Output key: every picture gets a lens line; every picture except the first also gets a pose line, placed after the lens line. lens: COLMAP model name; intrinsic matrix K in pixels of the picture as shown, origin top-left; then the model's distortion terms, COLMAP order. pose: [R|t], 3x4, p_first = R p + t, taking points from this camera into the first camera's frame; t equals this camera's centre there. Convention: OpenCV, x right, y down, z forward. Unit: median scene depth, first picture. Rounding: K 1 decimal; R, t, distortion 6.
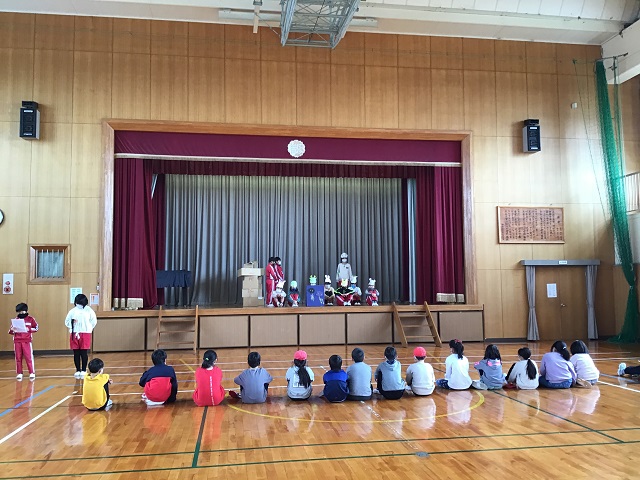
lens RADIAL K [[576.6, 0, 318.9], [0, 576.6, 241.4], [0, 0, 1]] dist [0.125629, -0.256284]
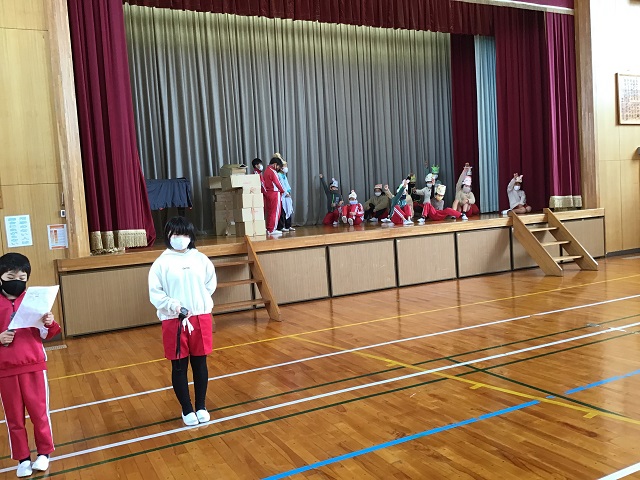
lens RADIAL K [[579.2, 0, 319.2], [0, 579.2, 242.1], [0, 0, 1]] dist [0.093174, -0.178424]
pose [[0.948831, -0.072803, 0.307276, -0.294792], [0.030360, 0.989584, 0.140716, 0.035598], [-0.314320, -0.124186, 0.941159, 0.406666]]
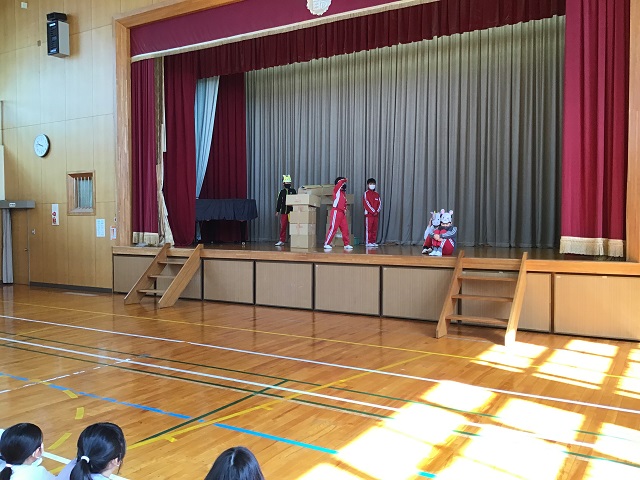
lens RADIAL K [[576.6, 0, 318.9], [0, 576.6, 241.4], [0, 0, 1]] dist [0.125629, -0.256284]
pose [[0.765886, 0.031701, -0.642195, 0.368729], [0.043340, 0.993967, 0.100754, 0.034084], [0.641514, -0.104999, 0.759891, 0.485305]]
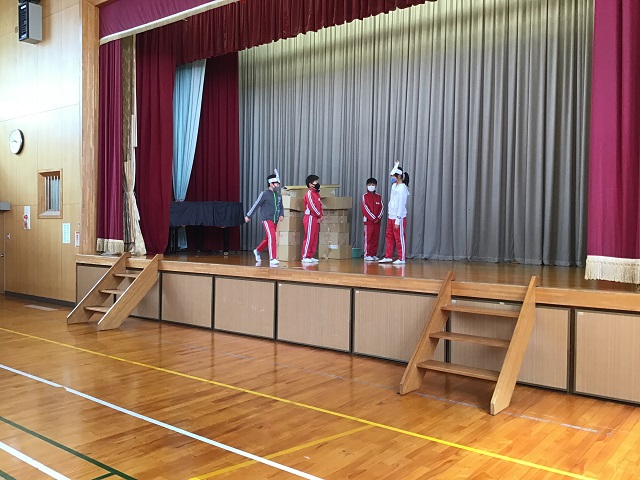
lens RADIAL K [[579.2, 0, 319.2], [0, 579.2, 242.1], [0, 0, 1]] dist [0.093174, -0.178424]
pose [[0.685198, 0.037005, -0.727416, 0.352033], [0.037767, 0.995560, 0.086221, 0.044492], [0.727377, -0.086551, 0.680758, 0.641965]]
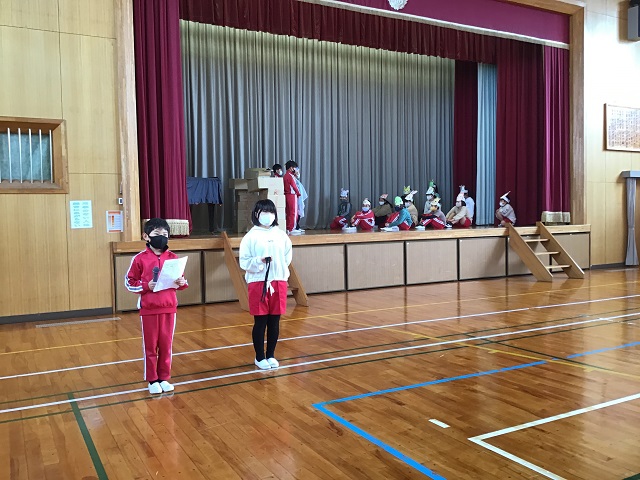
lens RADIAL K [[576.6, 0, 318.9], [0, 576.6, 241.4], [0, 0, 1]] dist [0.125629, -0.256284]
pose [[0.940631, -0.021654, 0.338738, -0.353270], [-0.018139, 0.993330, 0.113868, 0.045525], [-0.338945, -0.113252, 0.933965, 0.361226]]
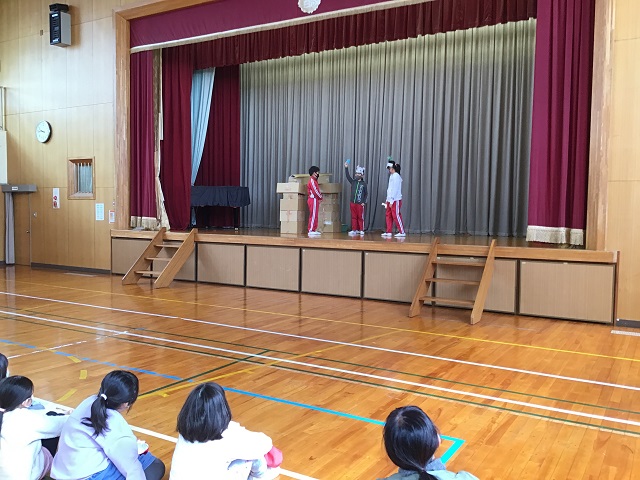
lens RADIAL K [[576.6, 0, 318.9], [0, 576.6, 241.4], [0, 0, 1]] dist [0.125629, -0.256284]
pose [[0.768147, 0.056409, -0.637784, 0.403135], [0.028034, 0.992193, 0.121519, 0.032466], [0.639660, -0.111224, 0.760569, 0.462648]]
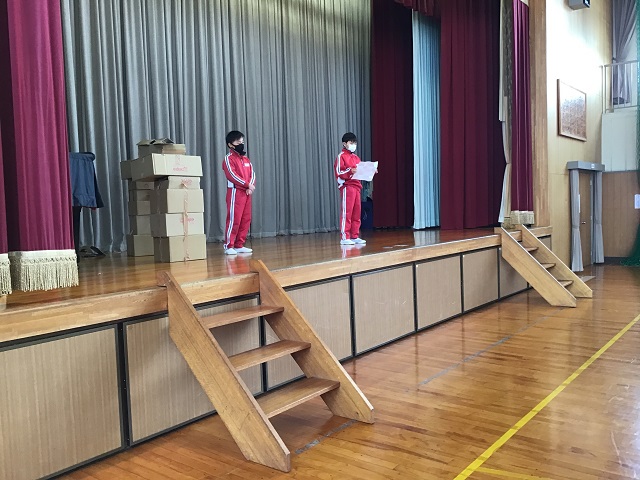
lens RADIAL K [[576.6, 0, 318.9], [0, 576.6, 241.4], [0, 0, 1]] dist [0.125629, -0.256284]
pose [[0.728037, -0.056259, 0.683226, -0.369602], [-0.026302, 0.993601, 0.109844, 0.059915], [-0.685033, -0.097941, 0.721898, 0.697364]]
